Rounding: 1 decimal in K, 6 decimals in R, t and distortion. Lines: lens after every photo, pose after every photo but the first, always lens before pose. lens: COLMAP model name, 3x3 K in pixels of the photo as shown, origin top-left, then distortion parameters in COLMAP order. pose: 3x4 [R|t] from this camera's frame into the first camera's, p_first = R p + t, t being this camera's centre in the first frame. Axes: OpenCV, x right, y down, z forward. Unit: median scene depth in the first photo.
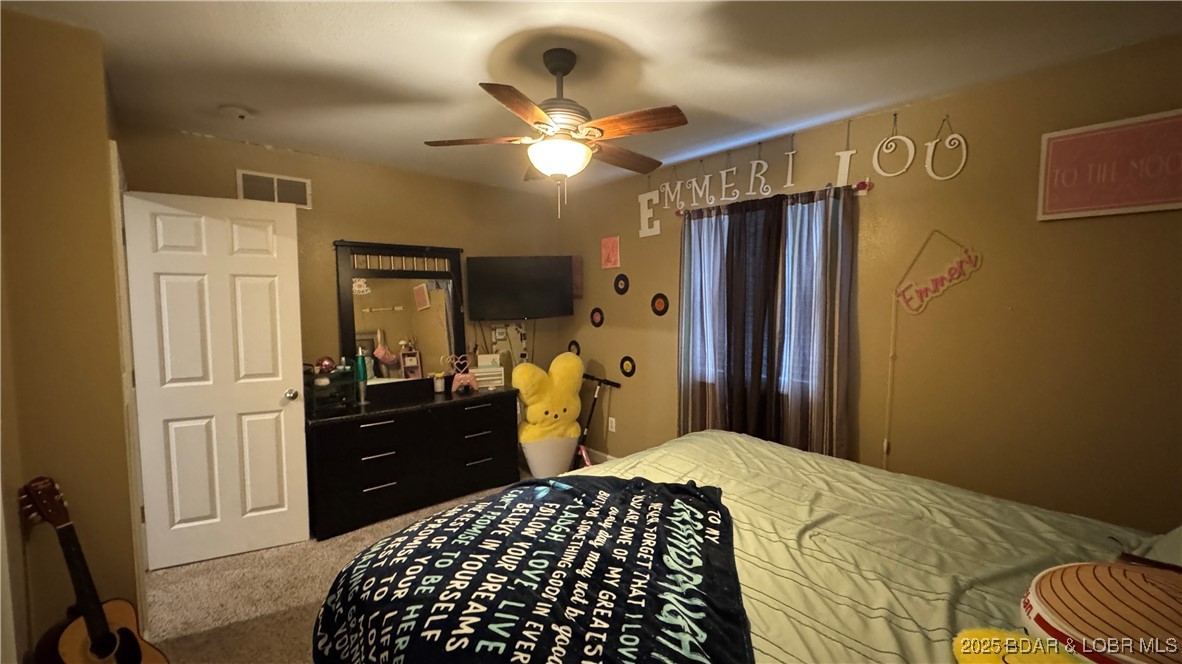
lens RADIAL K [[470.6, 0, 589.8], [0, 470.6, 332.9], [0, 0, 1]] dist [-0.003506, 0.000316]
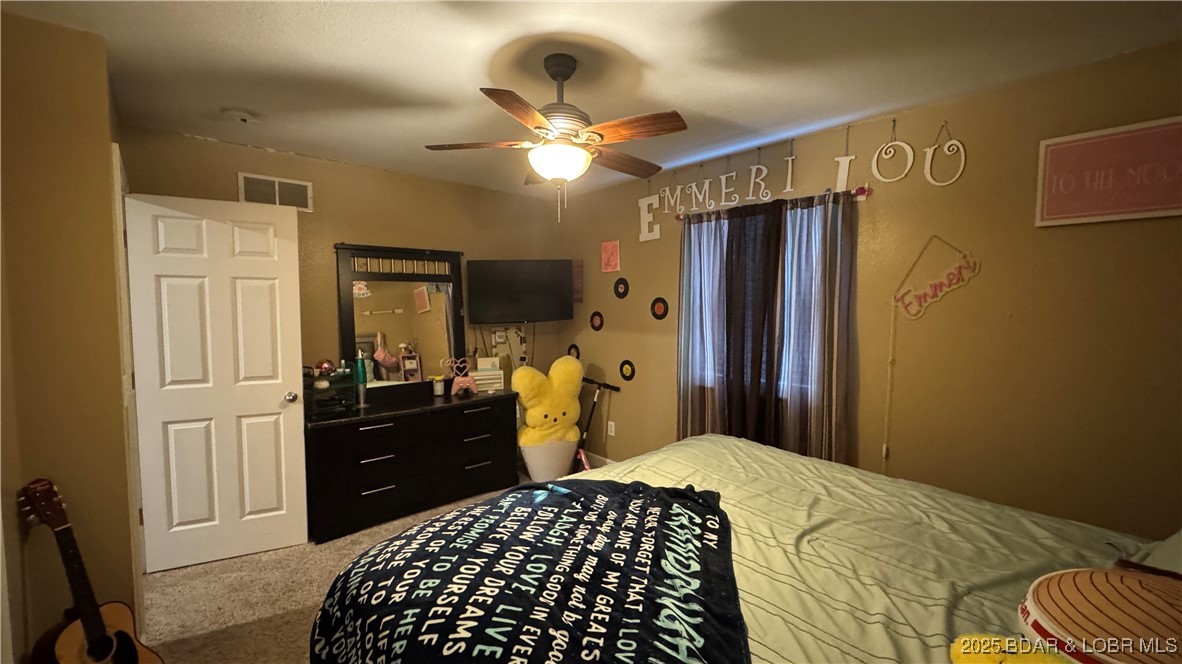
lens RADIAL K [[470.6, 0, 589.8], [0, 470.6, 332.9], [0, 0, 1]] dist [-0.003506, 0.000316]
pose [[0.999993, 0.003822, -0.000226, 0.002013], [-0.003824, 0.999965, -0.007418, -0.000949], [0.000198, 0.007419, 0.999972, -0.002042]]
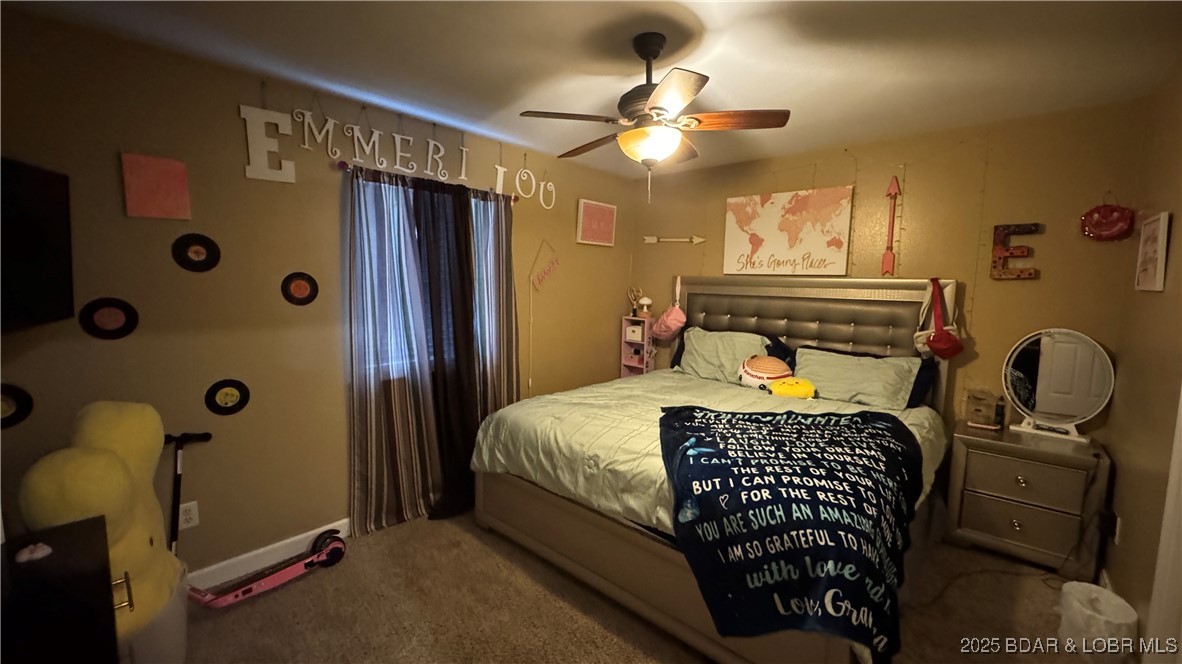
lens RADIAL K [[470.6, 0, 589.8], [0, 470.6, 332.9], [0, 0, 1]] dist [-0.003506, 0.000316]
pose [[-0.107266, -0.104919, 0.988679, -1.269330], [0.063960, 0.991628, 0.112172, -0.103139], [-0.992171, 0.075268, -0.099657, 1.459765]]
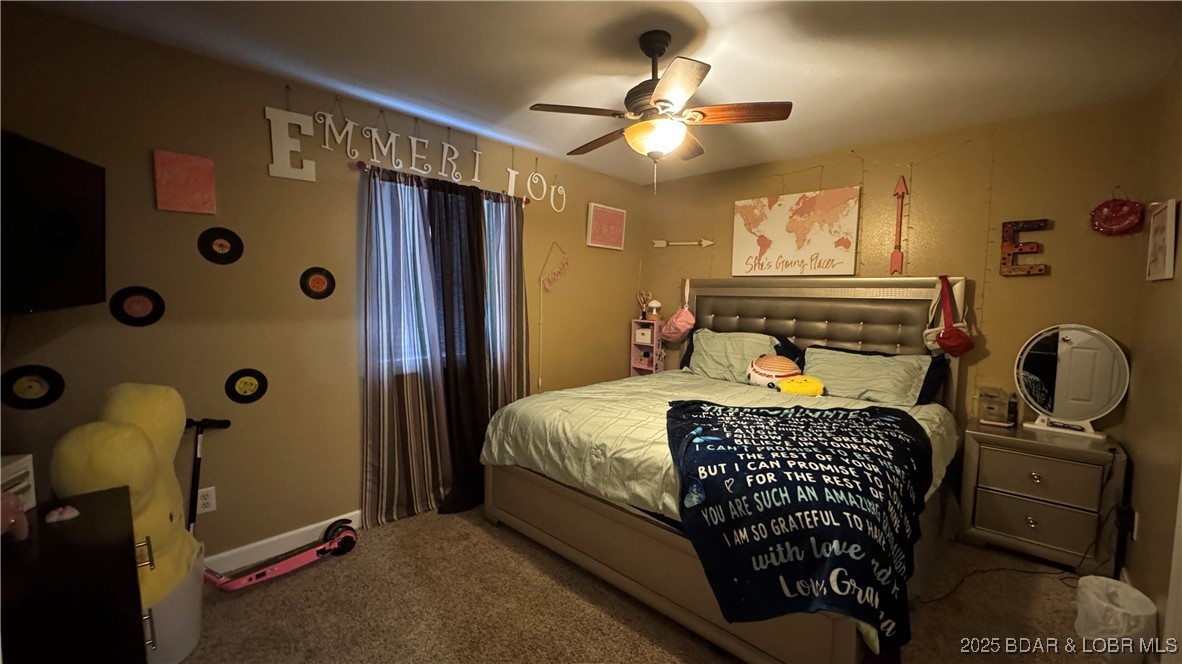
lens RADIAL K [[470.6, 0, 589.8], [0, 470.6, 332.9], [0, 0, 1]] dist [-0.003506, 0.000316]
pose [[-0.082716, -0.074511, 0.993784, -1.301388], [0.063292, 0.994795, 0.079855, -0.037077], [-0.994561, 0.069504, -0.077569, 1.456198]]
